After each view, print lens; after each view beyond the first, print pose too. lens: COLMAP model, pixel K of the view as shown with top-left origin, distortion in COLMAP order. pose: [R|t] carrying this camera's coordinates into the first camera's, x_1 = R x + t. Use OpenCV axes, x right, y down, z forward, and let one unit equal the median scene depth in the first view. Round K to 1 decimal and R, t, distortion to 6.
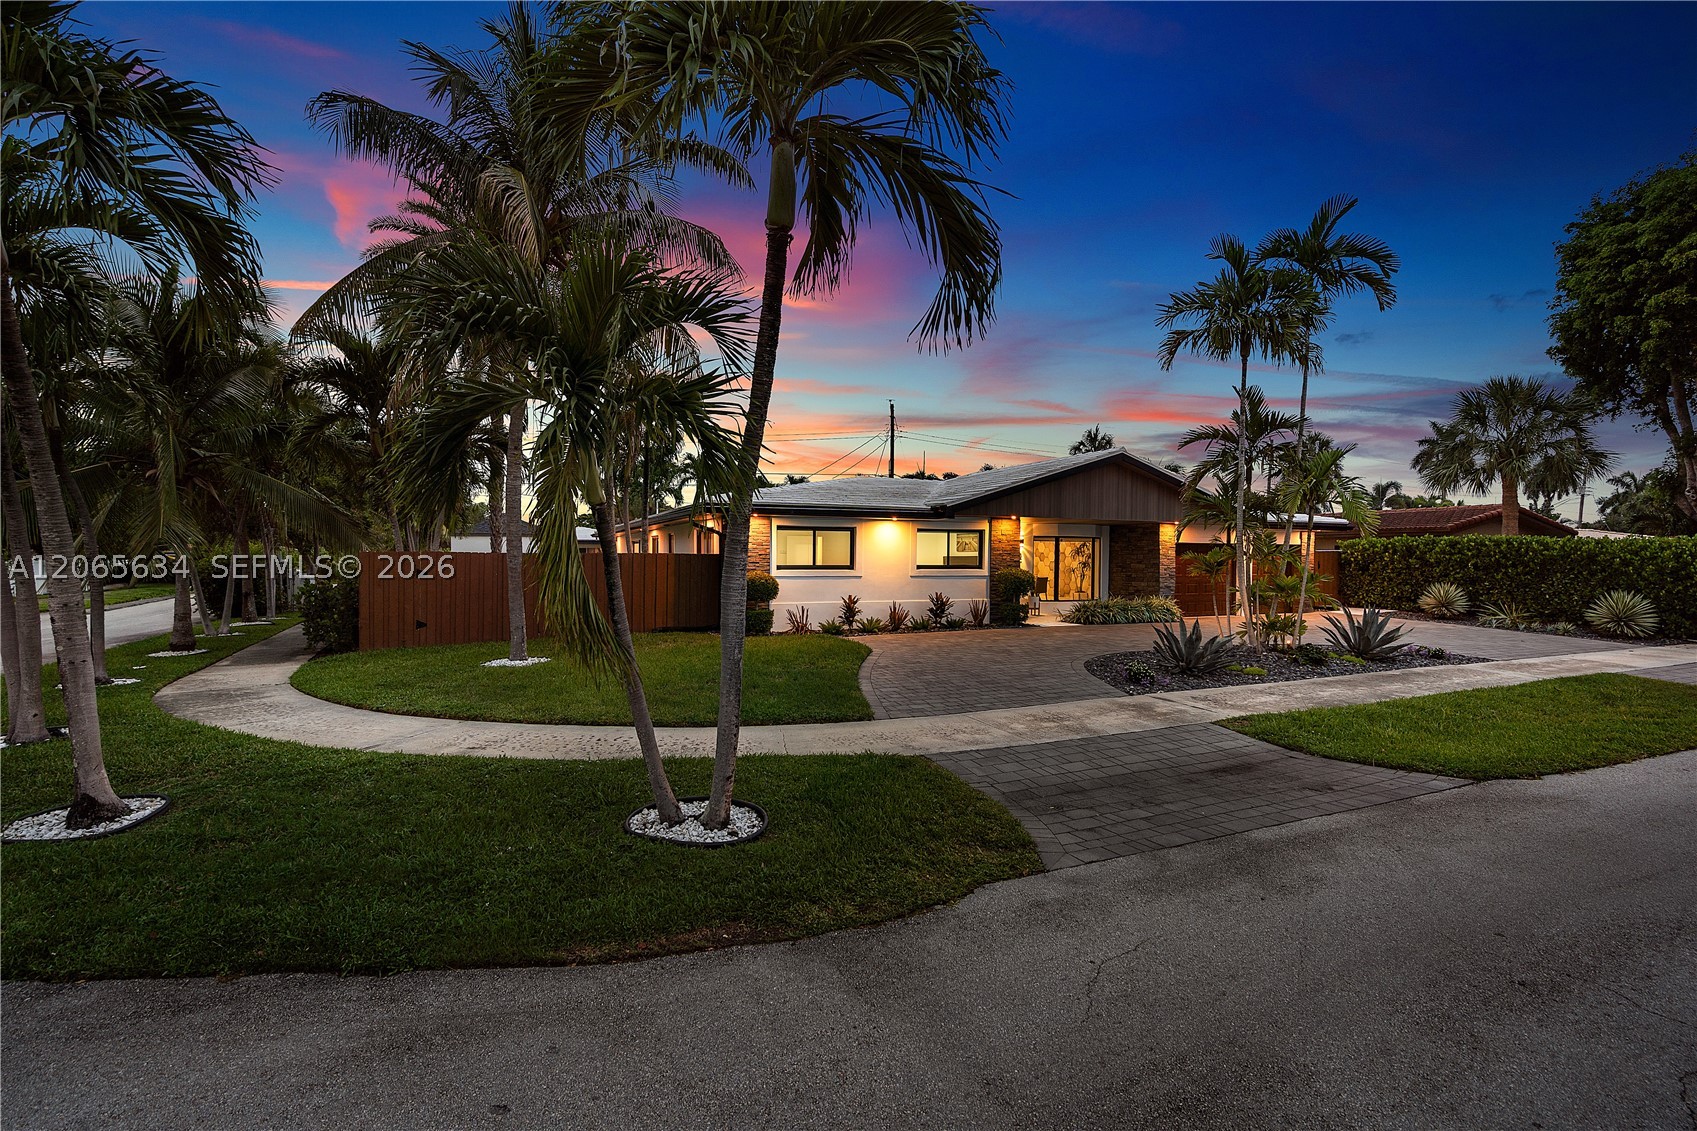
lens RADIAL K [[781.3, 0, 848.5], [0, 781.3, 565.5], [0, 0, 1]] dist [0.000791, 0.000500]
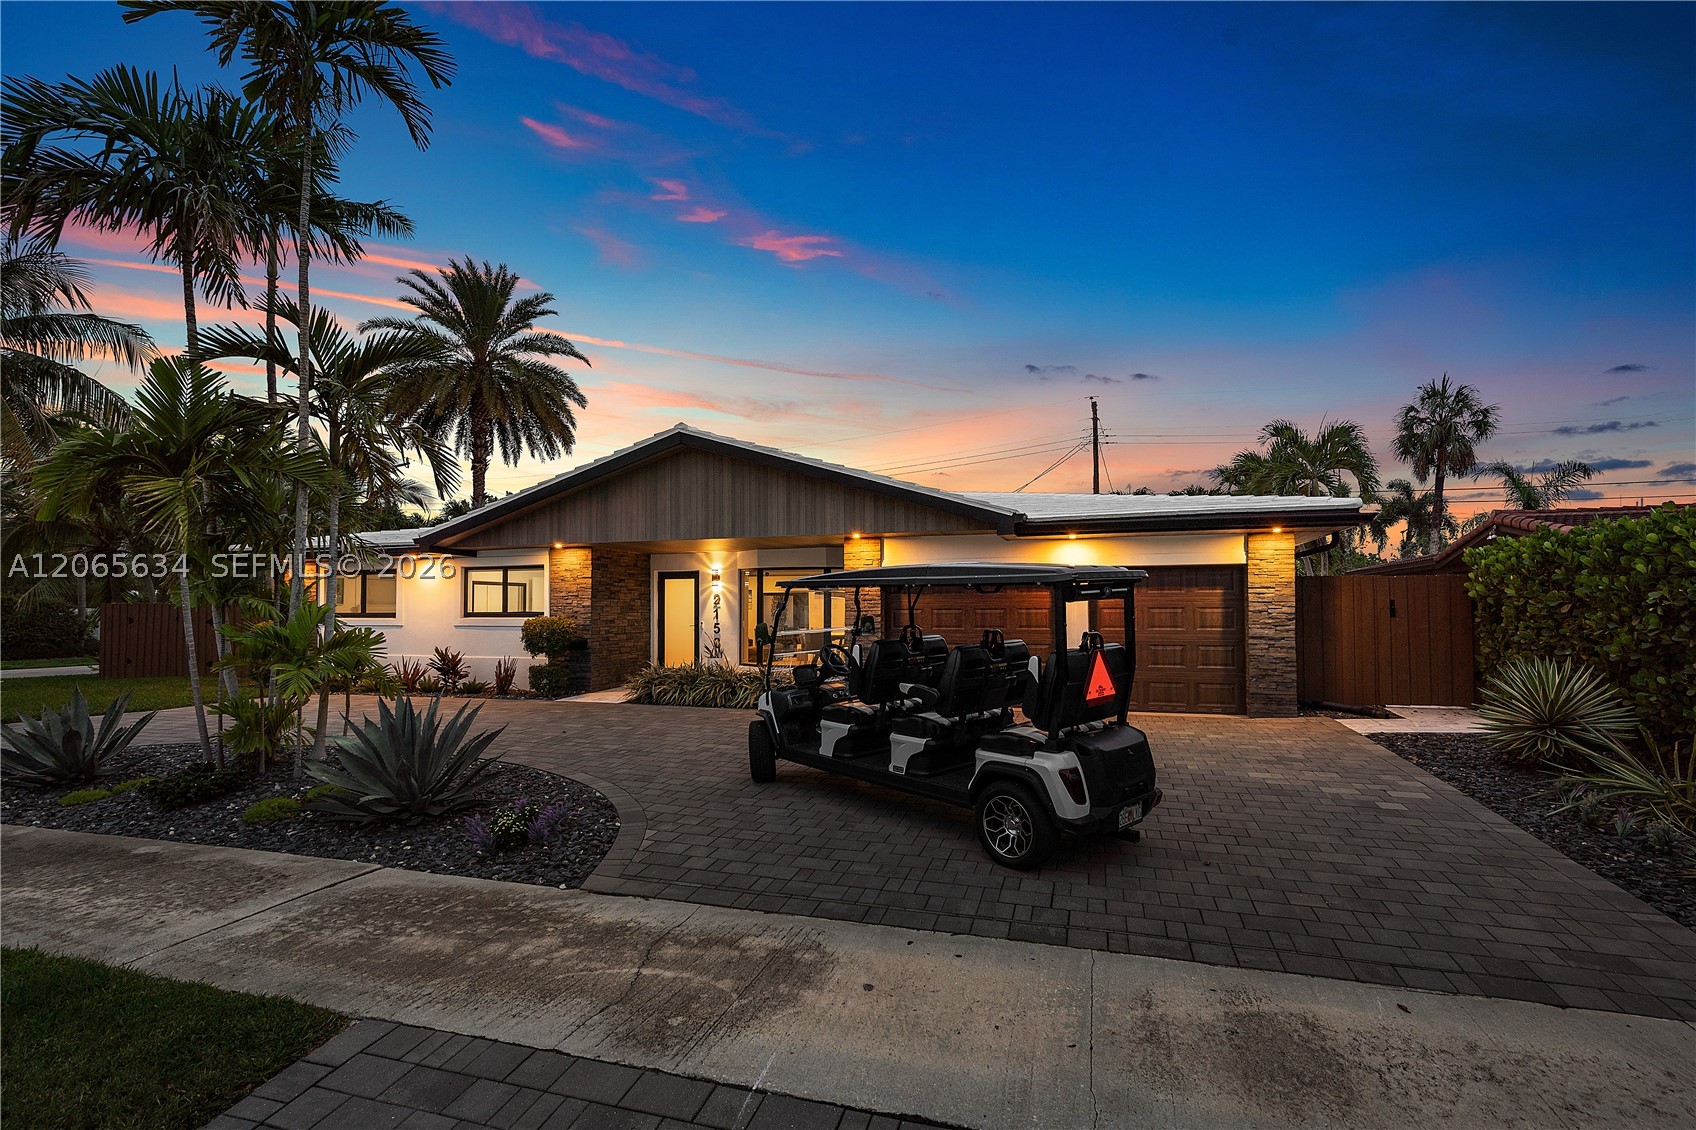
lens RADIAL K [[797.0, 0, 842.5], [0, 797.0, 592.7], [0, 0, 1]] dist [-0.001816, -0.000367]
pose [[0.751025, -0.019027, -0.660000, 0.940276], [0.002905, 0.999670, -0.025514, 0.001411], [0.660267, 0.017244, 0.750833, 0.648606]]
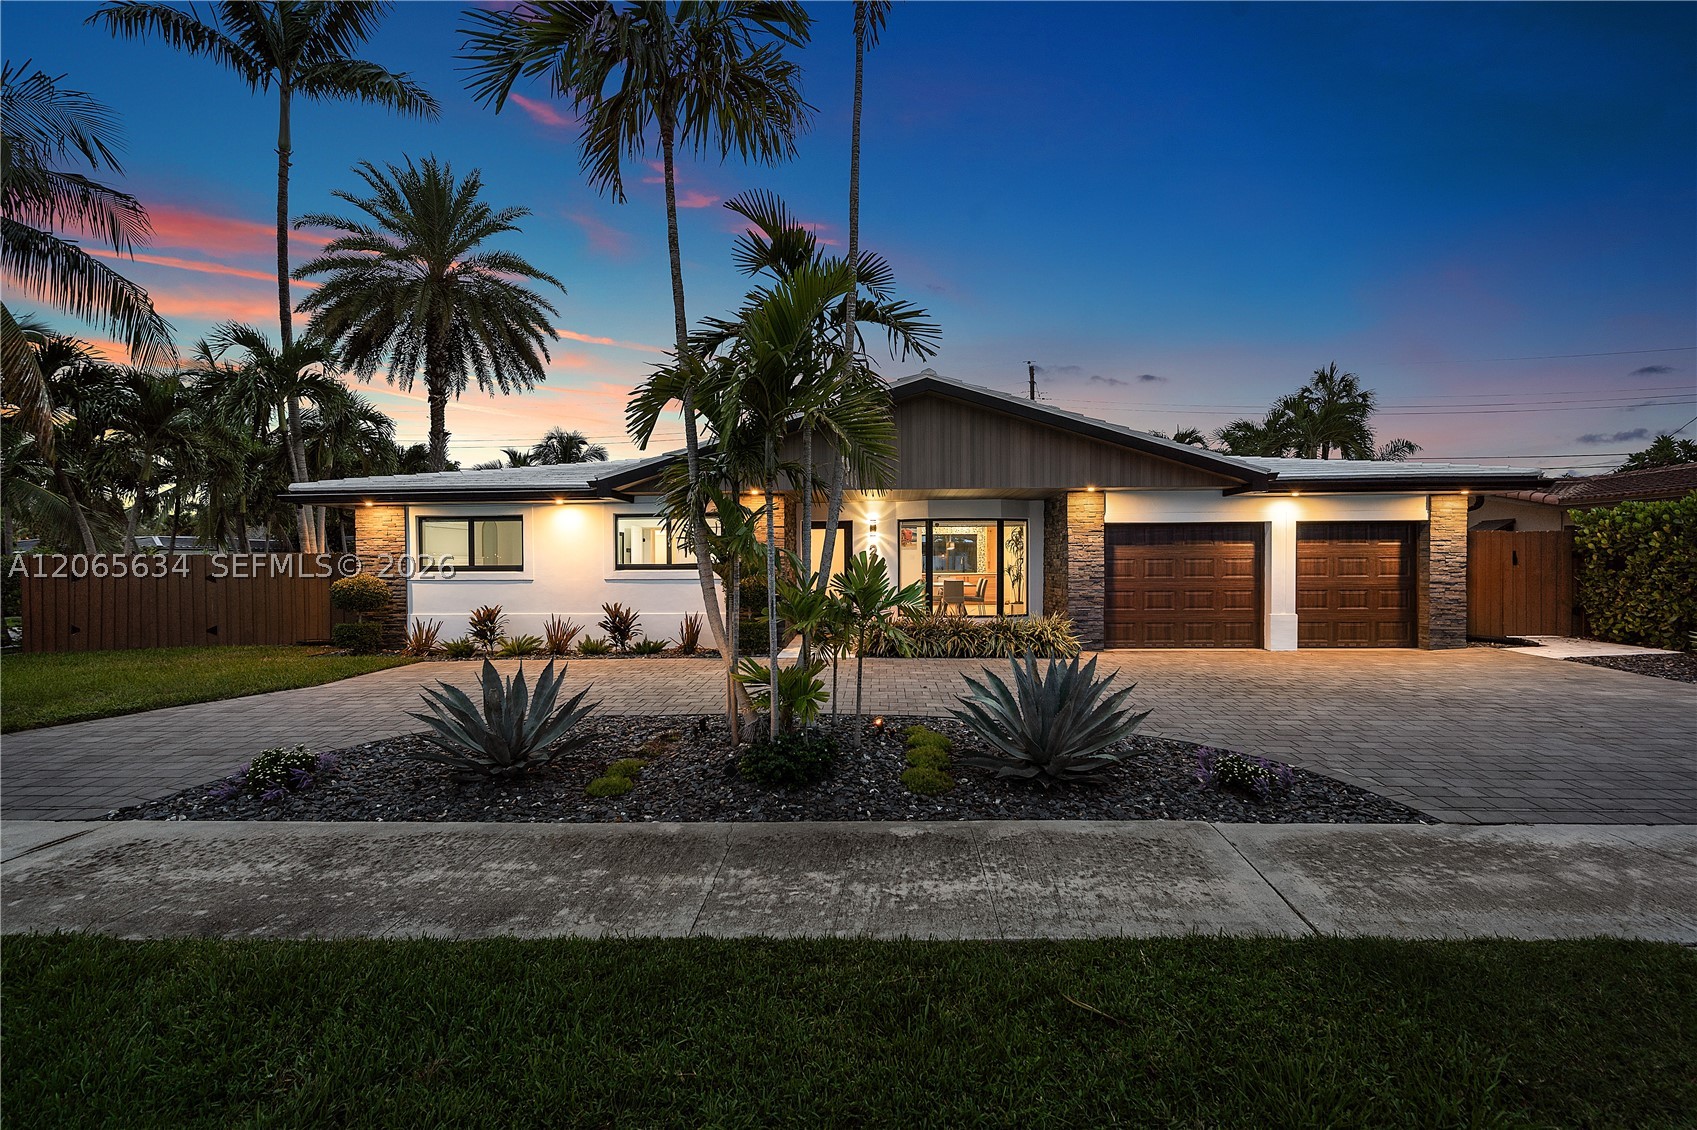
lens RADIAL K [[791.6, 0, 848.5], [0, 791.6, 565.0], [0, 0, 1]] dist [0.000457, 0.000733]
pose [[0.898960, -0.005101, -0.438000, 0.612182], [0.006885, 0.999973, 0.002486, -0.000321], [0.437976, -0.005250, 0.898971, 0.436255]]
